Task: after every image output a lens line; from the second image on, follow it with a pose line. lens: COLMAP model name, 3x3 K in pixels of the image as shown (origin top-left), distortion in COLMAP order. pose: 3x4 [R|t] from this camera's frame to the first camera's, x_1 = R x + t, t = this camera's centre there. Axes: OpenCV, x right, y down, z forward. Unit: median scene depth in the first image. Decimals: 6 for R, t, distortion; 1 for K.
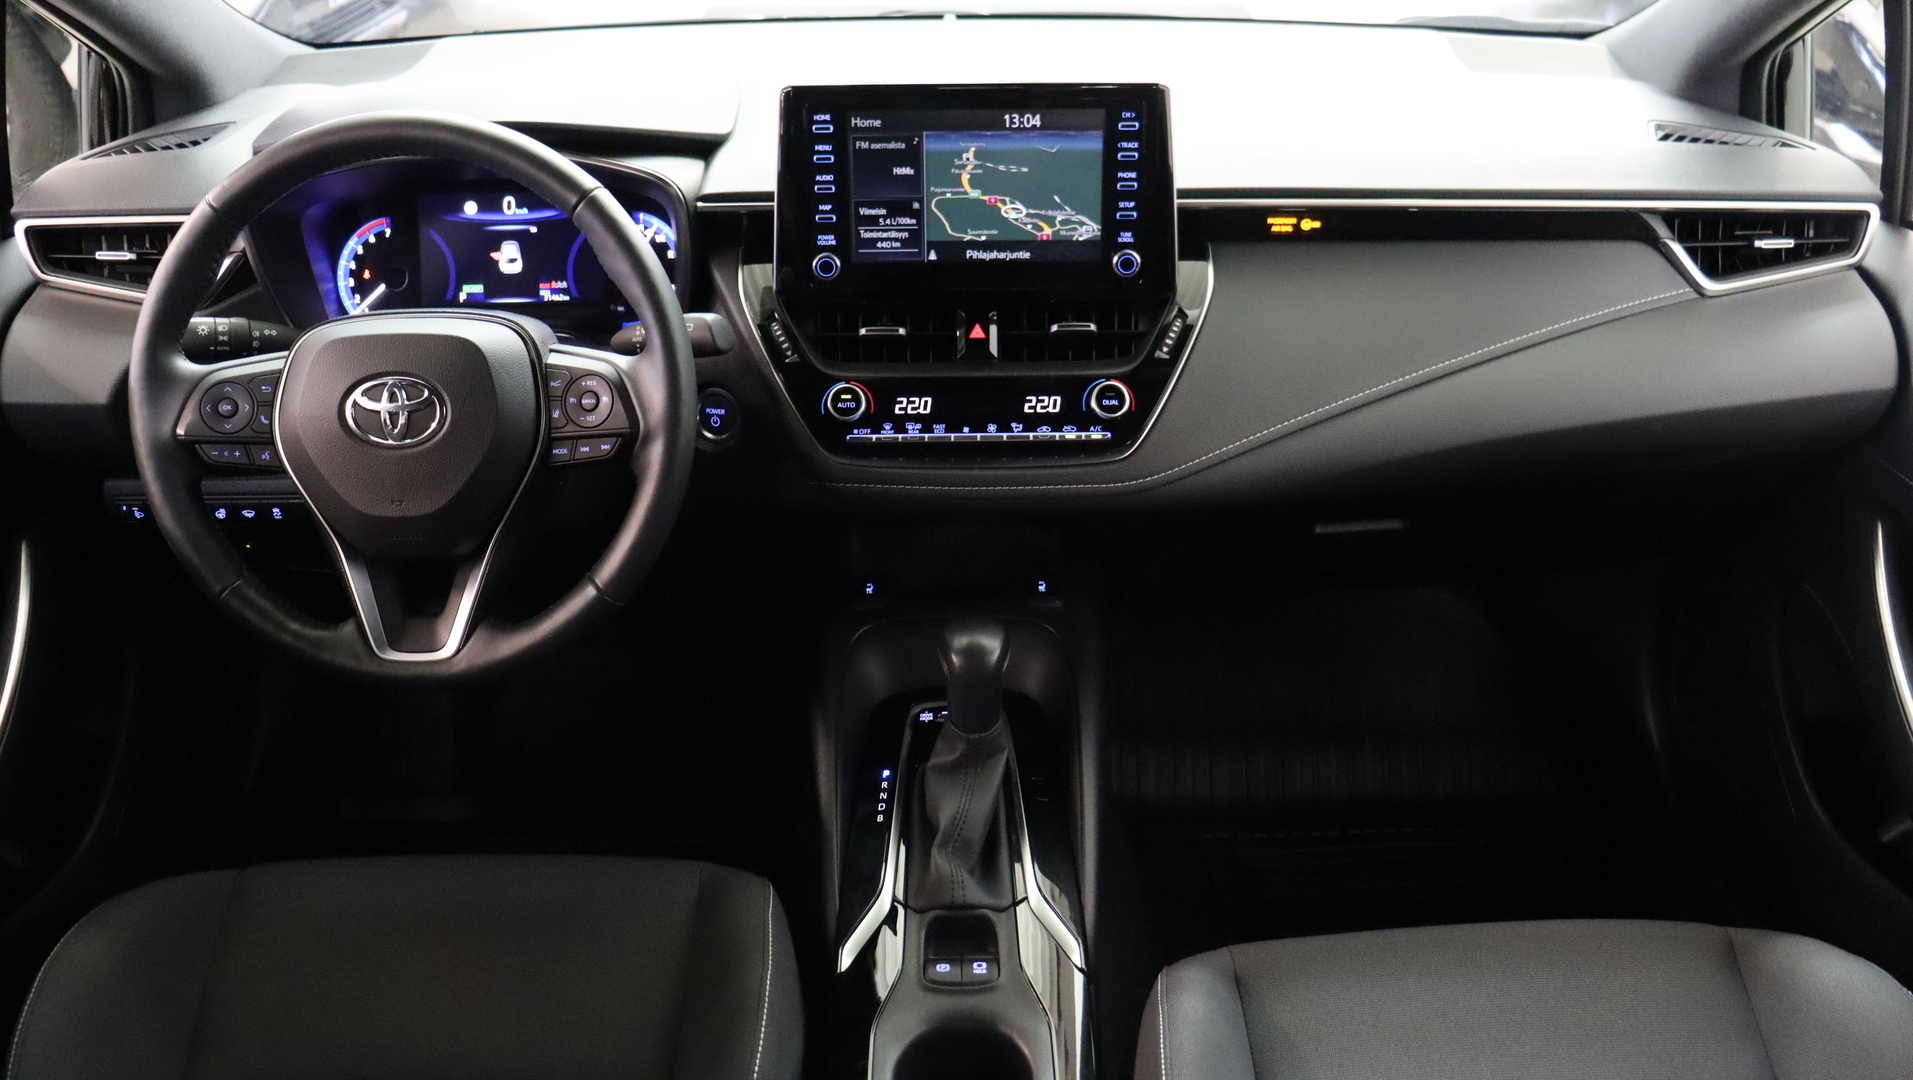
lens RADIAL K [[1683.0, 0, 950.8], [0, 1683.0, 476.2], [0, 0, 1]] dist [-0.219396, 0.198383]
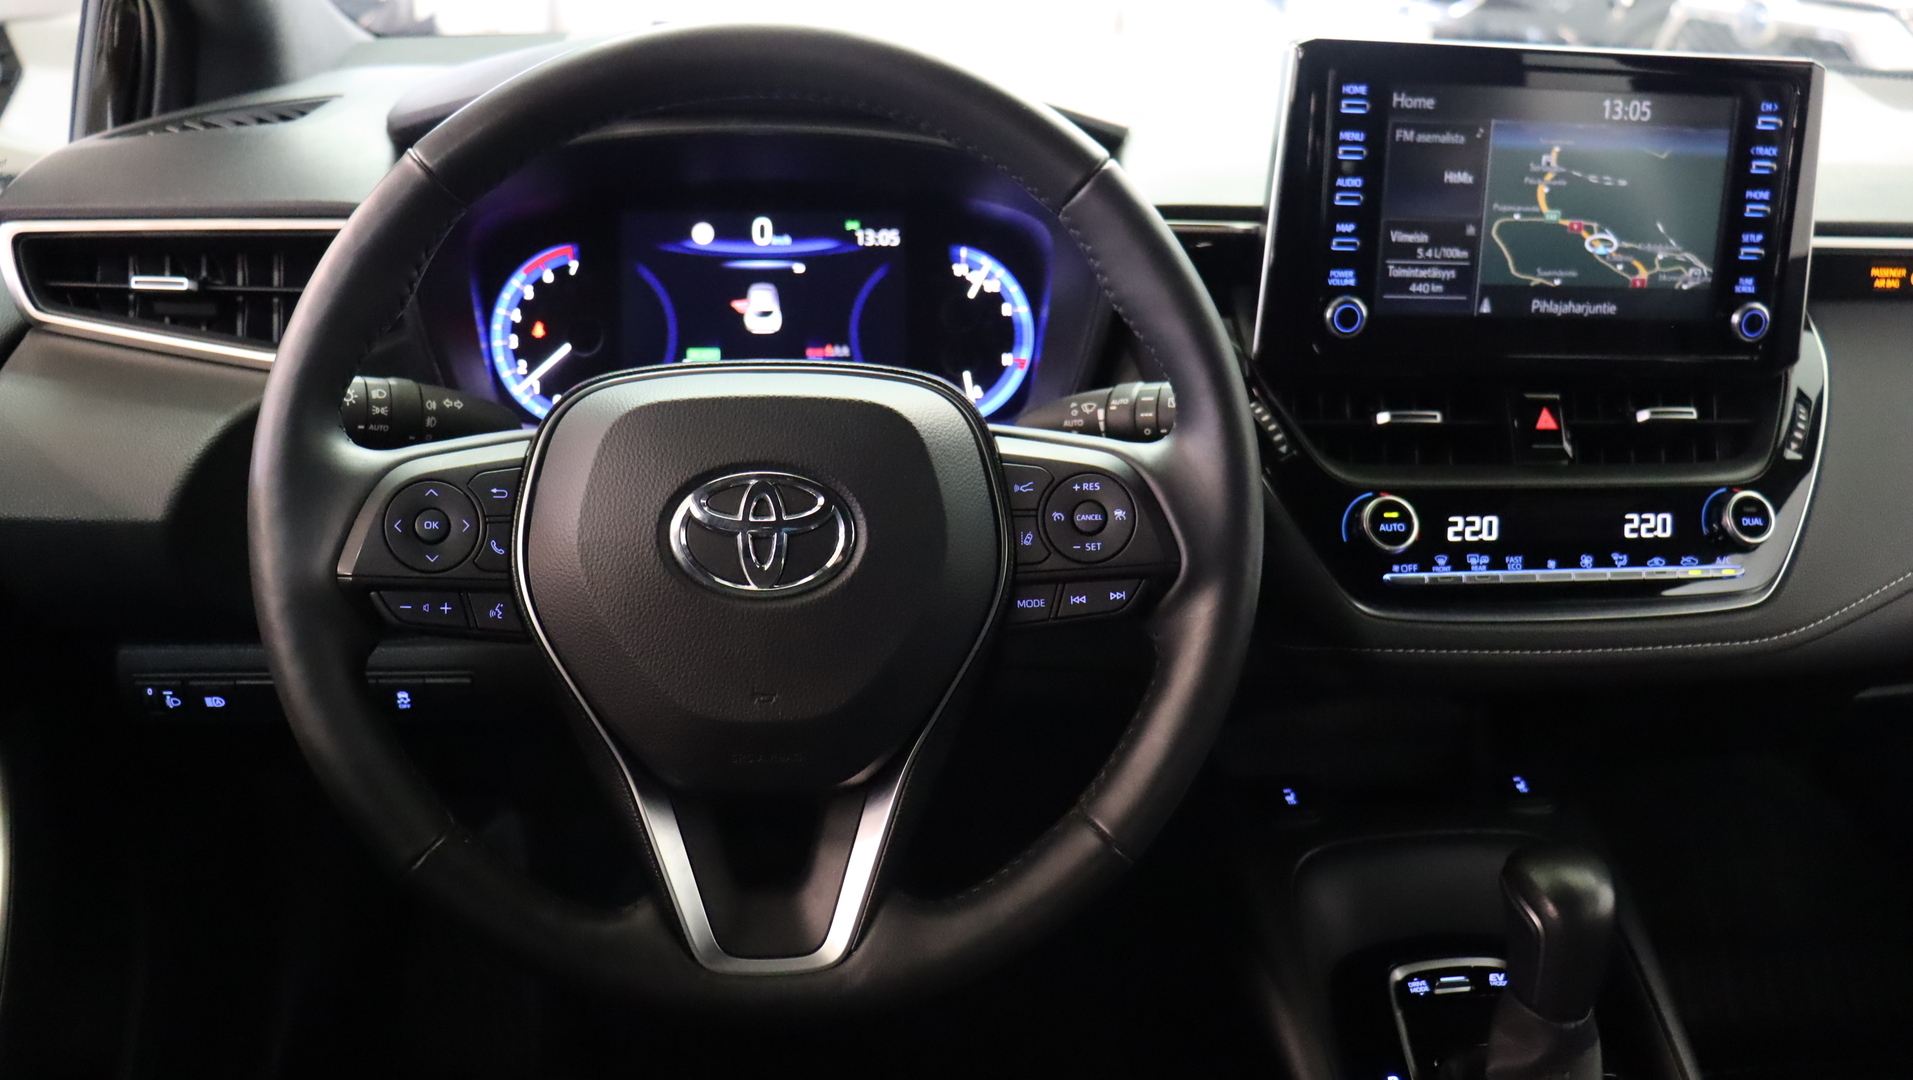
lens RADIAL K [[1683.0, 0, 950.8], [0, 1683.0, 476.2], [0, 0, 1]] dist [-0.219396, 0.198383]
pose [[0.994290, 0.001955, 0.106690, -0.298097], [0.007343, 0.996208, -0.086693, -0.007699], [-0.106455, 0.086982, 0.990506, 0.376548]]
